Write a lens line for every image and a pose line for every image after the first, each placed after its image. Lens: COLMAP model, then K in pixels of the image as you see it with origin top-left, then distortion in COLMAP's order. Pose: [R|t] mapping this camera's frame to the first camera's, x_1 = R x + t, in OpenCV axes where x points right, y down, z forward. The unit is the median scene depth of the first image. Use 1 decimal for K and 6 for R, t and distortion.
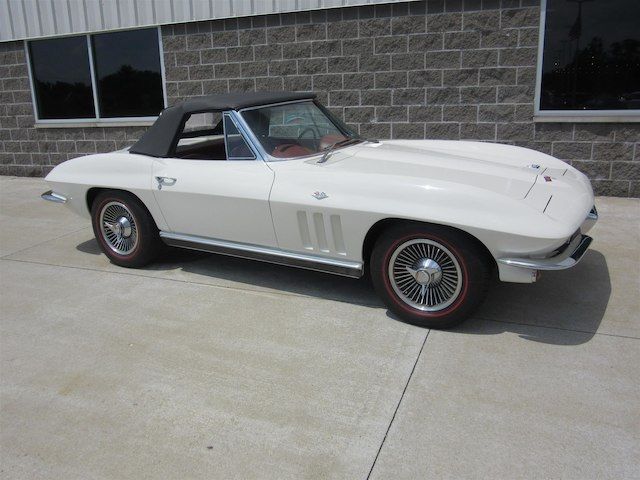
lens RADIAL K [[536.5, 0, 319.2], [0, 536.5, 239.8], [0, 0, 1]] dist [-0.063065, 0.042874]
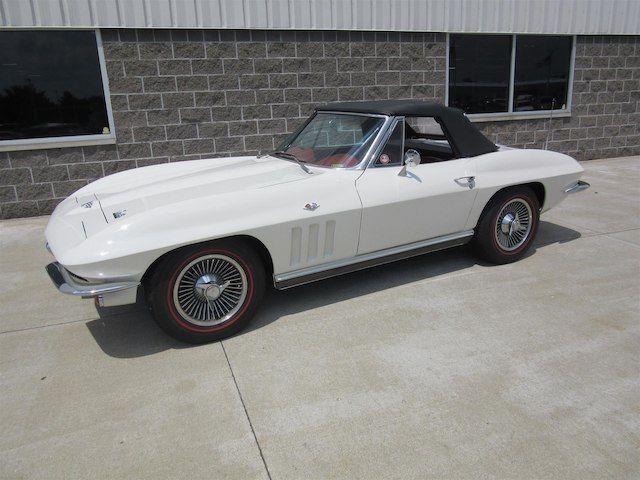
lens RADIAL K [[478.2, 0, 320.0], [0, 478.2, 238.5], [0, 0, 1]] dist [-0.030329, 0.022893]
pose [[0.745418, -0.179811, 0.641888, -0.722756], [0.193394, 0.979851, 0.049898, -0.045468], [-0.637927, 0.086943, 0.765173, 0.252245]]
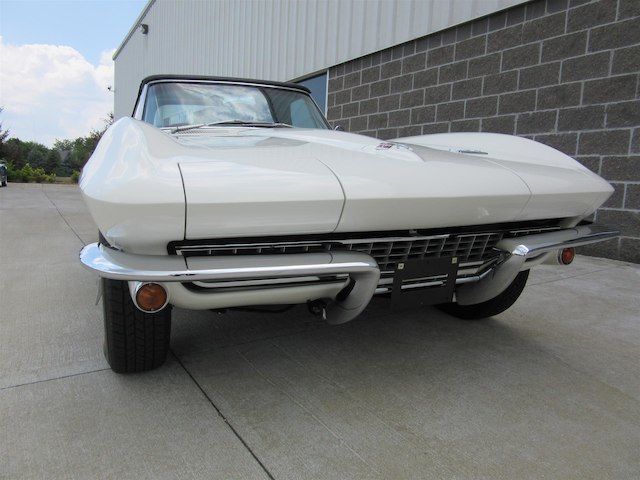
lens RADIAL K [[478.2, 0, 318.1], [0, 478.2, 241.5], [0, 0, 1]] dist [-0.030329, 0.022893]
pose [[0.797422, 0.135299, -0.588059, 0.356799], [-0.219659, 0.972762, -0.074053, 0.008637], [0.562022, 0.188224, 0.805421, 0.346937]]
